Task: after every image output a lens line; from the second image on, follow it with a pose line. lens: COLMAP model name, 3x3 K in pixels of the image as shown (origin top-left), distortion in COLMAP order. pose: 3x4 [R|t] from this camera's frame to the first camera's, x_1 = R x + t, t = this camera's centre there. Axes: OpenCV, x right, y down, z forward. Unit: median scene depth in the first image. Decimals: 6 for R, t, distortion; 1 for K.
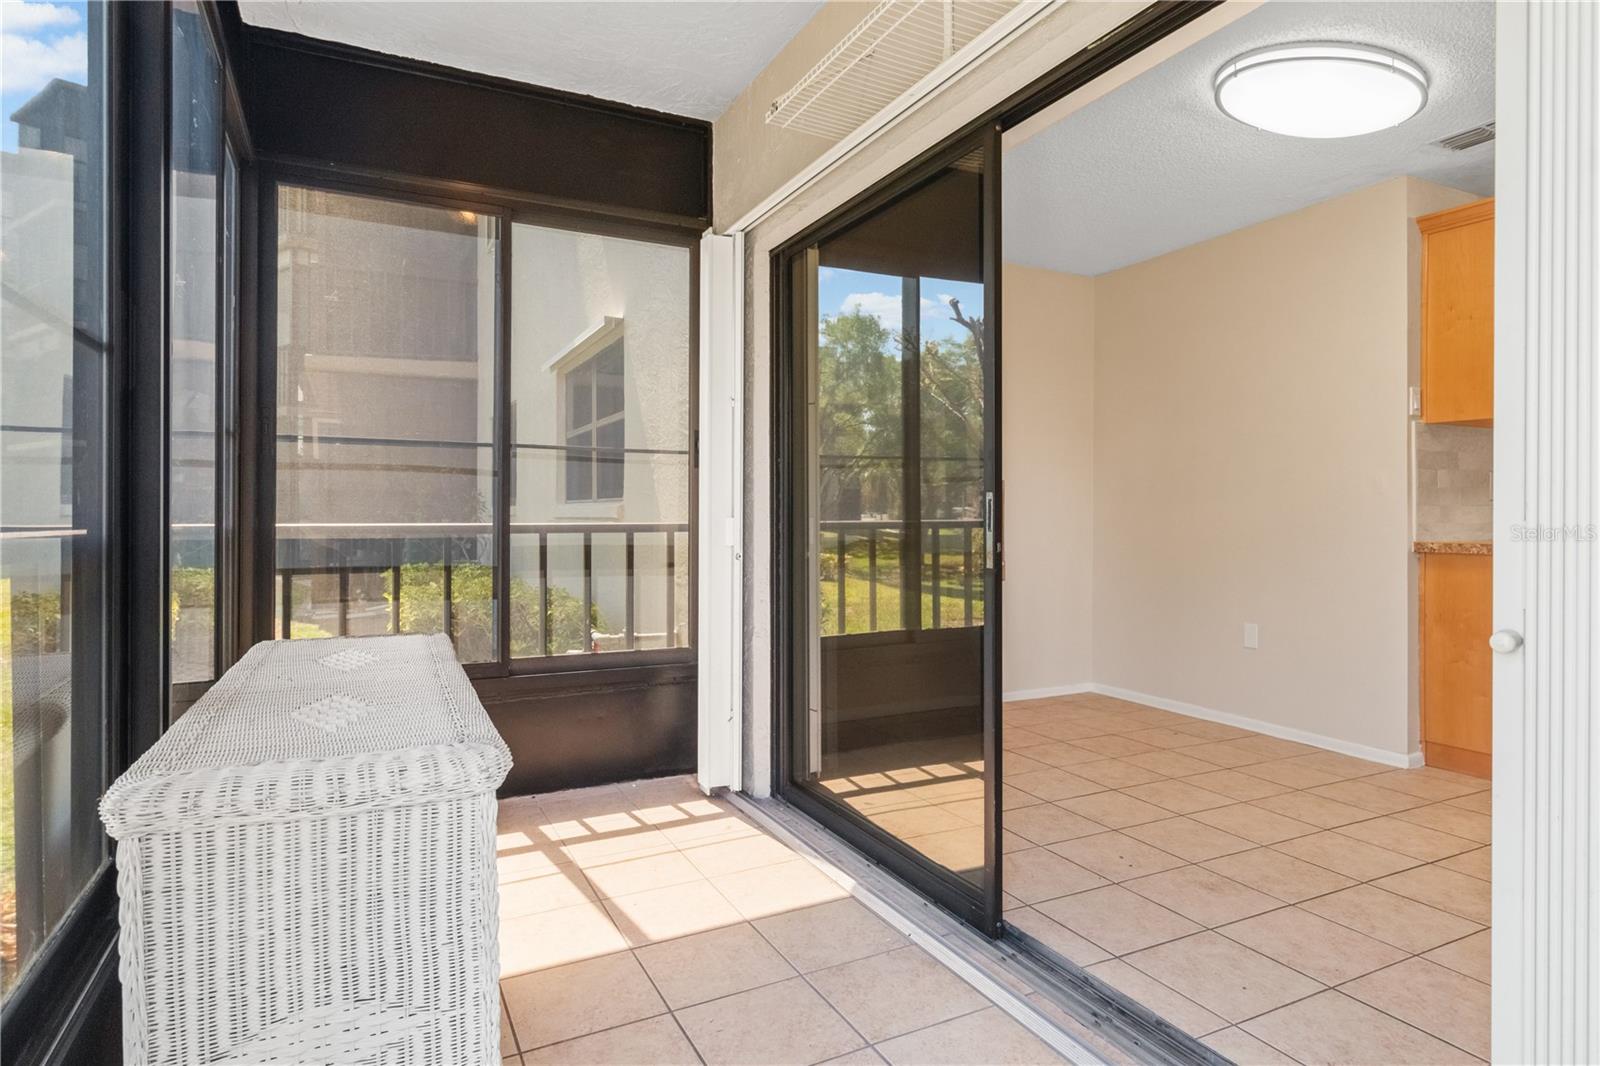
lens RADIAL K [[885.8, 0, 804.7], [0, 885.8, 532.7], [0, 0, 1]] dist [-0.001505, 0.001285]
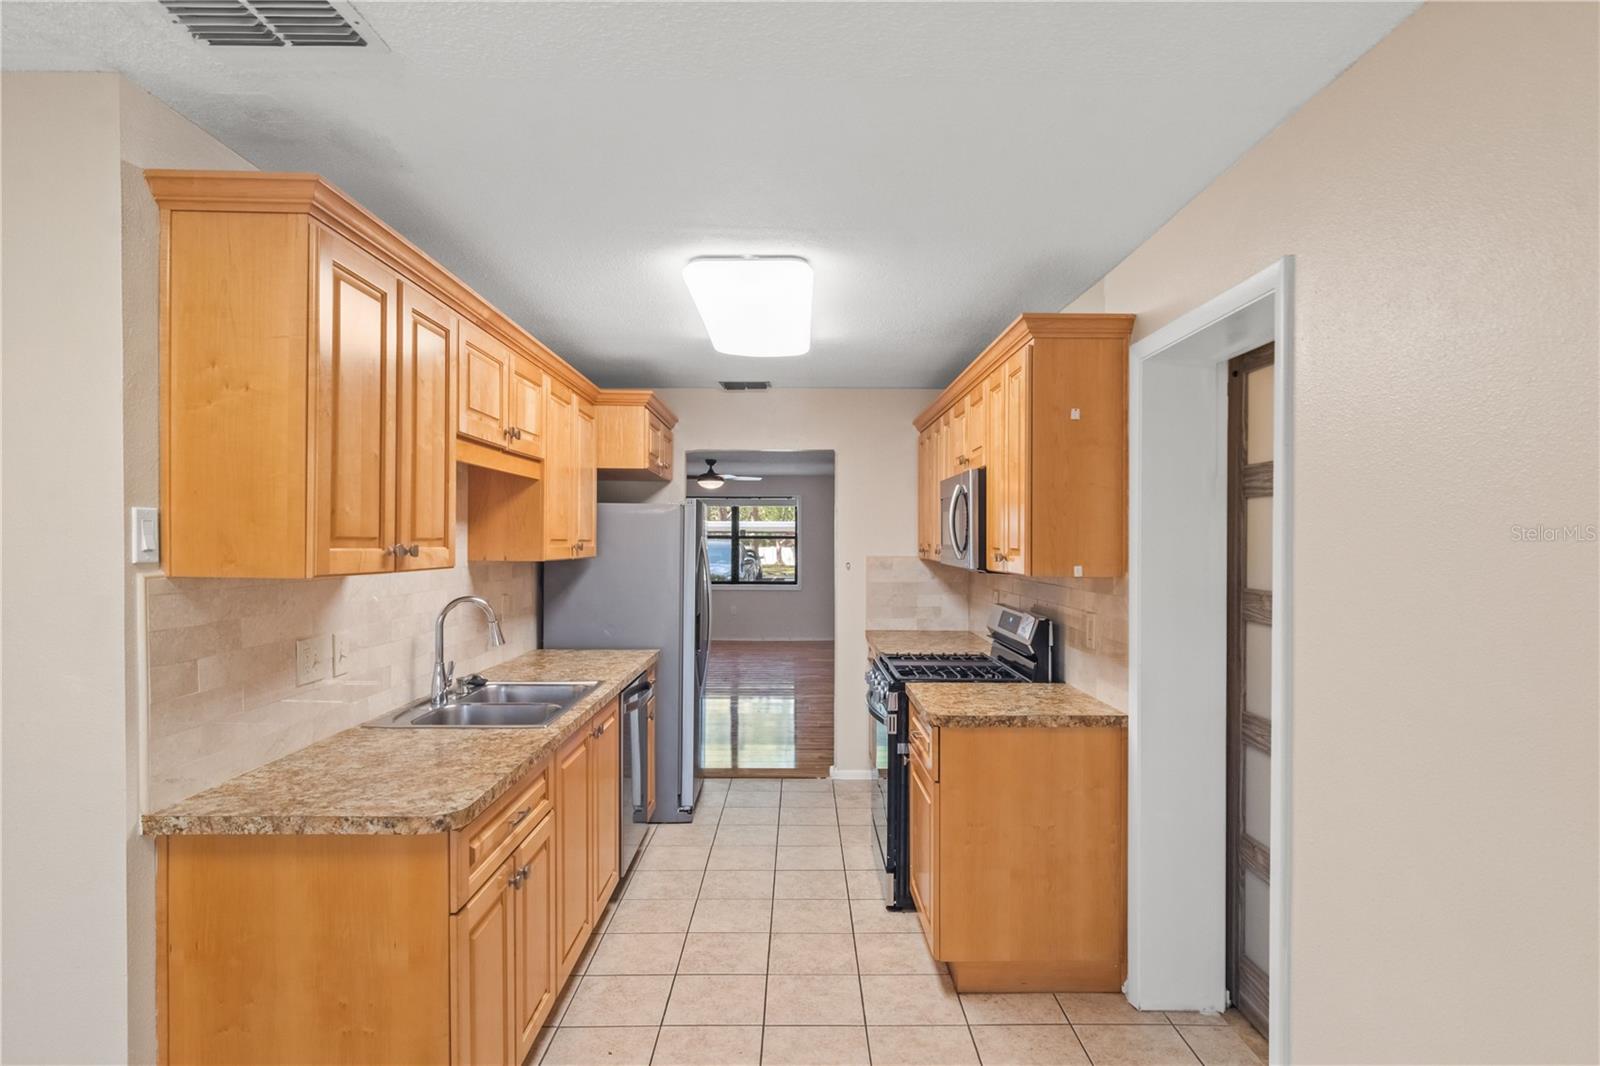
lens RADIAL K [[885.8, 0, 805.5], [0, 885.8, 526.4], [0, 0, 1]] dist [-0.001505, 0.001285]
pose [[0.432324, 0.022943, 0.901427, 0.400674], [0.016056, 0.999322, -0.033136, -0.130342], [-0.901575, 0.028799, 0.431662, 0.448813]]
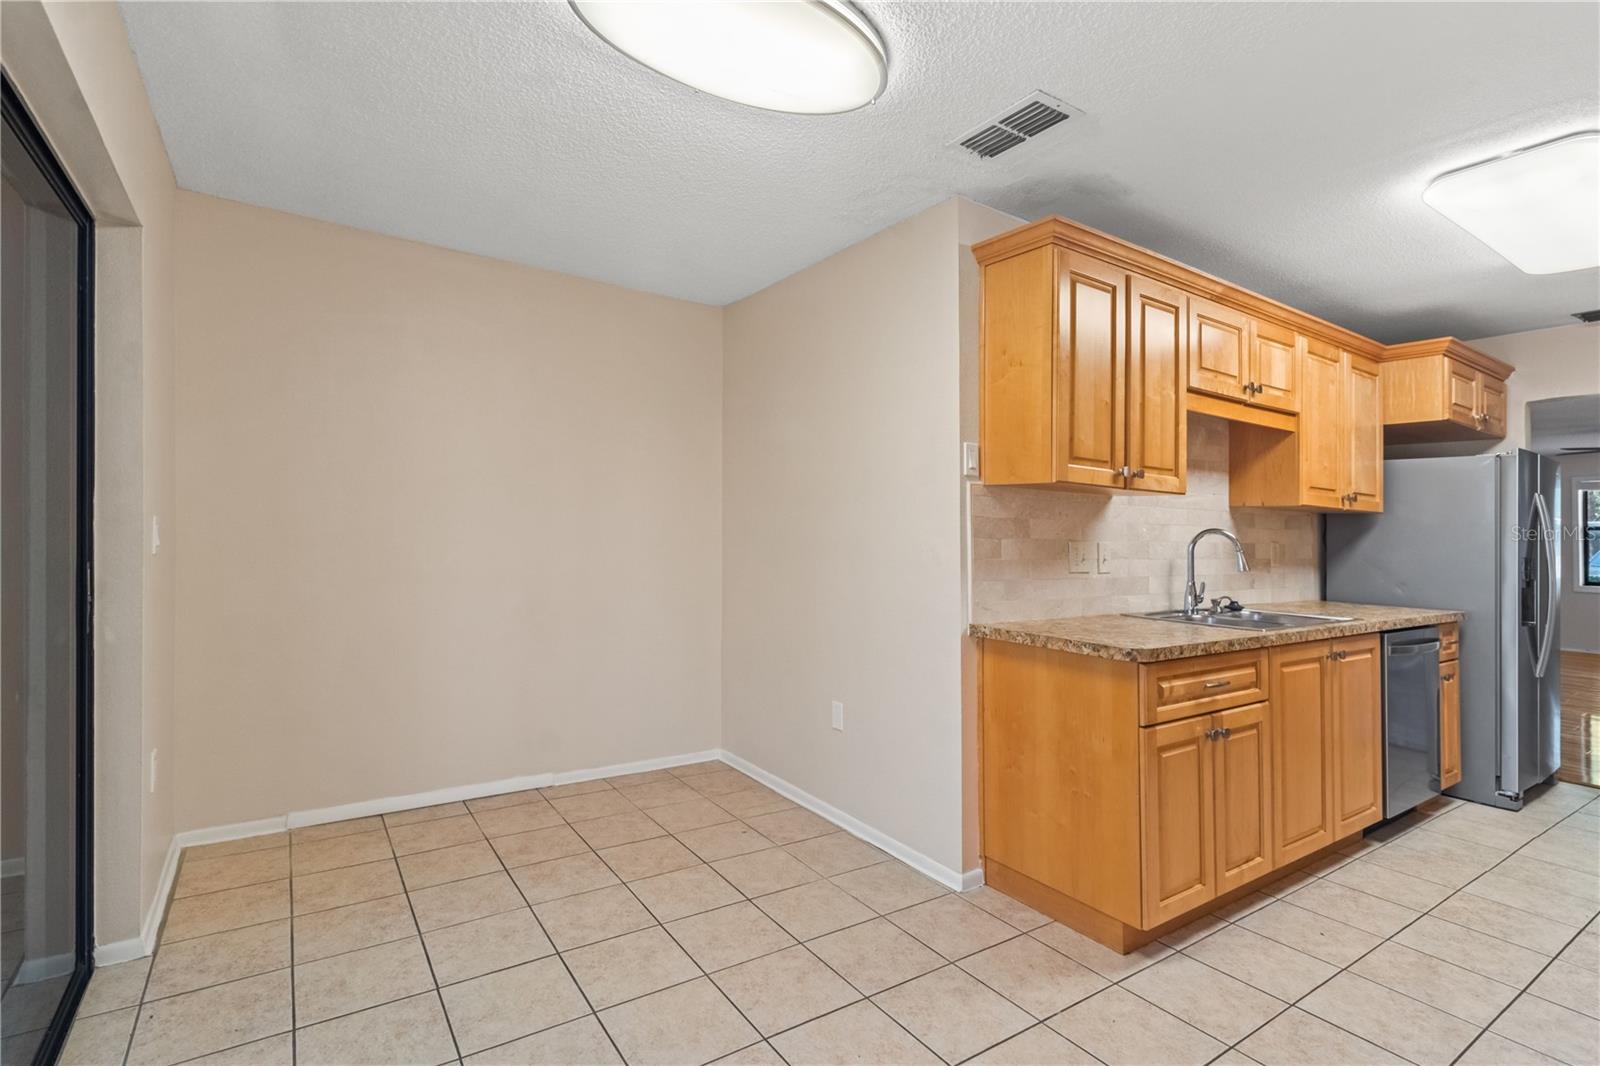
lens RADIAL K [[761.3, 0, 803.5], [0, 761.3, 527.2], [0, 0, 1]] dist [0.000913, 0.002044]
pose [[0.989168, 0.032086, 0.143240, 0.426220], [-0.027670, 0.999082, -0.032715, -0.054320], [-0.144158, 0.028397, 0.989147, 0.298323]]
